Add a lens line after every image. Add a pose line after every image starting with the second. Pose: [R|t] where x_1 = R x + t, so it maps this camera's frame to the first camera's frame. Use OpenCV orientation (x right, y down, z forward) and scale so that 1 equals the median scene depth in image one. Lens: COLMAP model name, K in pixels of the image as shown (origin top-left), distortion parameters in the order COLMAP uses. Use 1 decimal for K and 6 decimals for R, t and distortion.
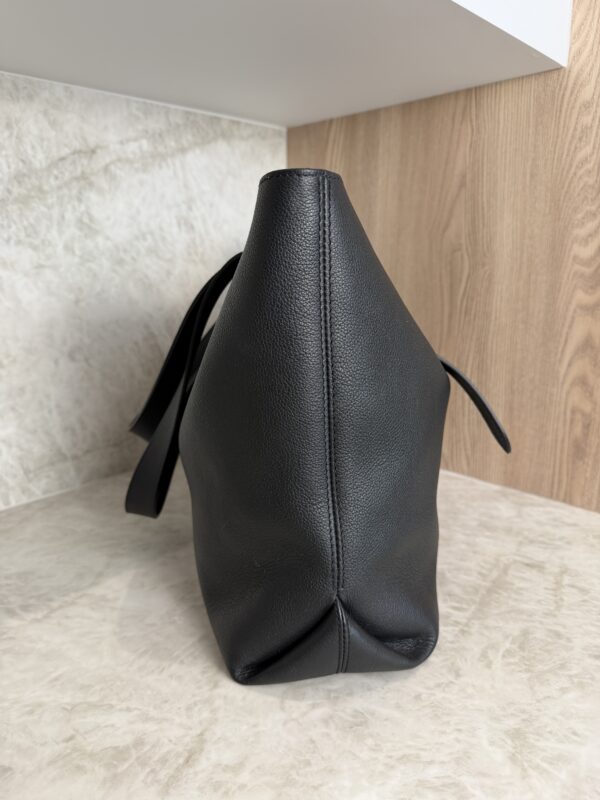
lens RADIAL K [[597.2, 0, 306.8], [0, 597.2, 398.6], [0, 0, 1]] dist [-0.013229, -0.025142]
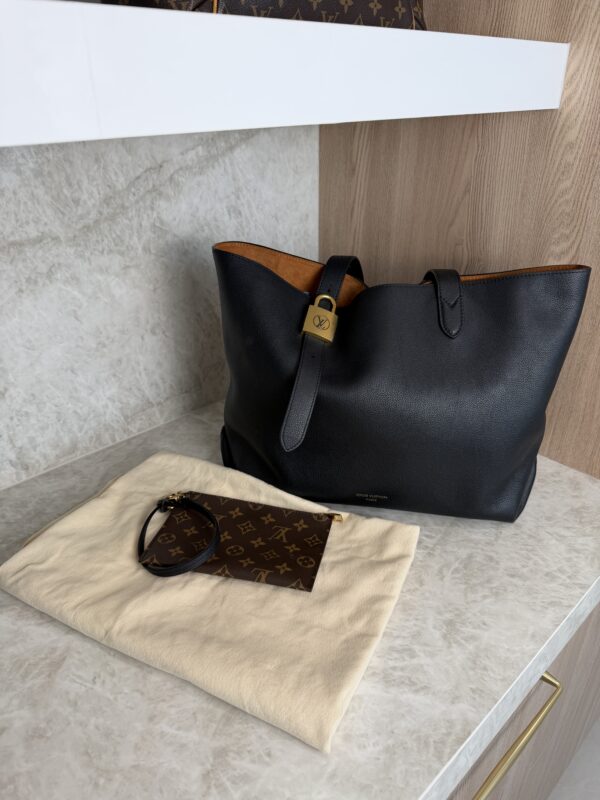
lens RADIAL K [[597.2, 0, 301.3], [0, 597.2, 398.0], [0, 0, 1]] dist [-0.013229, -0.025142]
pose [[0.998723, 0.019928, -0.046431, -0.006523], [-0.007199, 0.965686, 0.259613, -0.281898], [0.050012, -0.258947, 0.964596, -0.290075]]
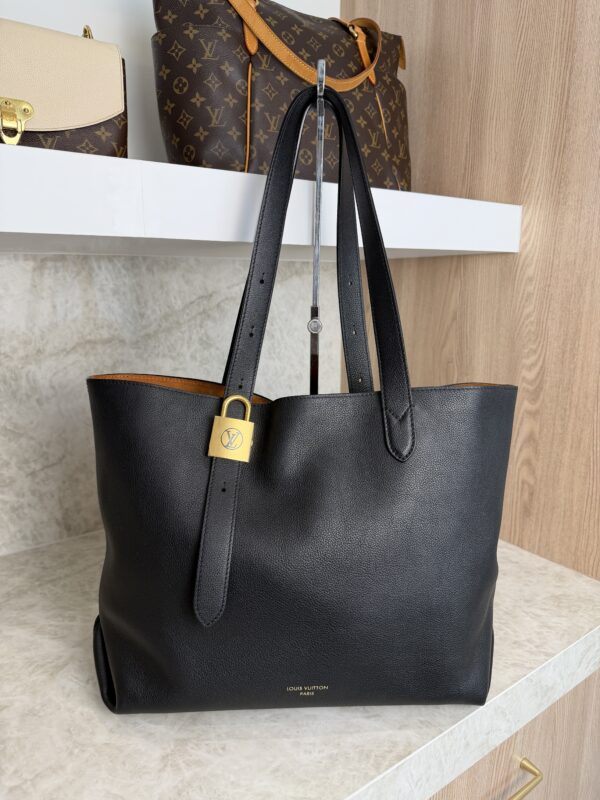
lens RADIAL K [[597.2, 0, 302.5], [0, 597.2, 393.1], [0, 0, 1]] dist [-0.013229, -0.025142]
pose [[0.984419, 0.042473, -0.170634, 0.161427], [-0.048070, 0.998429, -0.028800, -0.127279], [0.169143, 0.036553, 0.984913, -0.511022]]
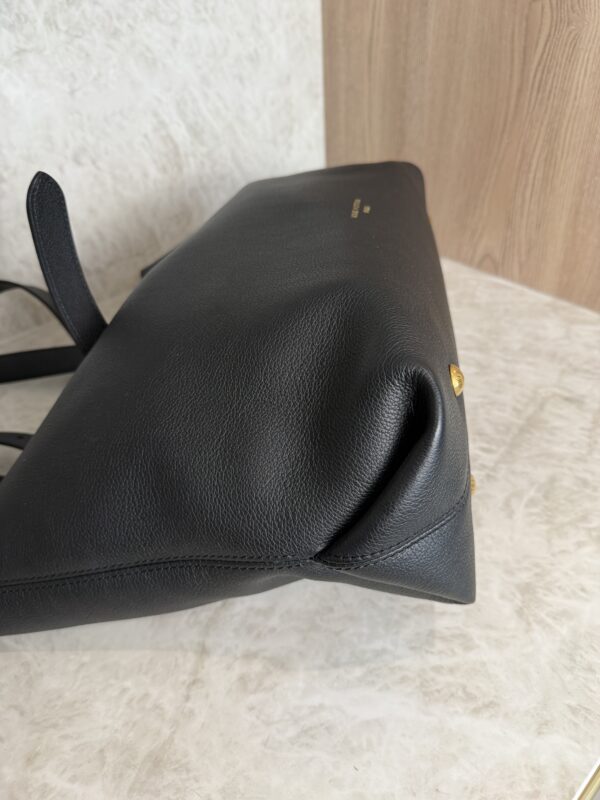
lens RADIAL K [[597.2, 0, 303.3], [0, 597.2, 408.5], [0, 0, 1]] dist [-0.013229, -0.025142]
pose [[0.996803, 0.011578, -0.079055, 0.017433], [0.022902, 0.906526, 0.421528, -0.104346], [0.076546, -0.421991, 0.903363, 0.072263]]
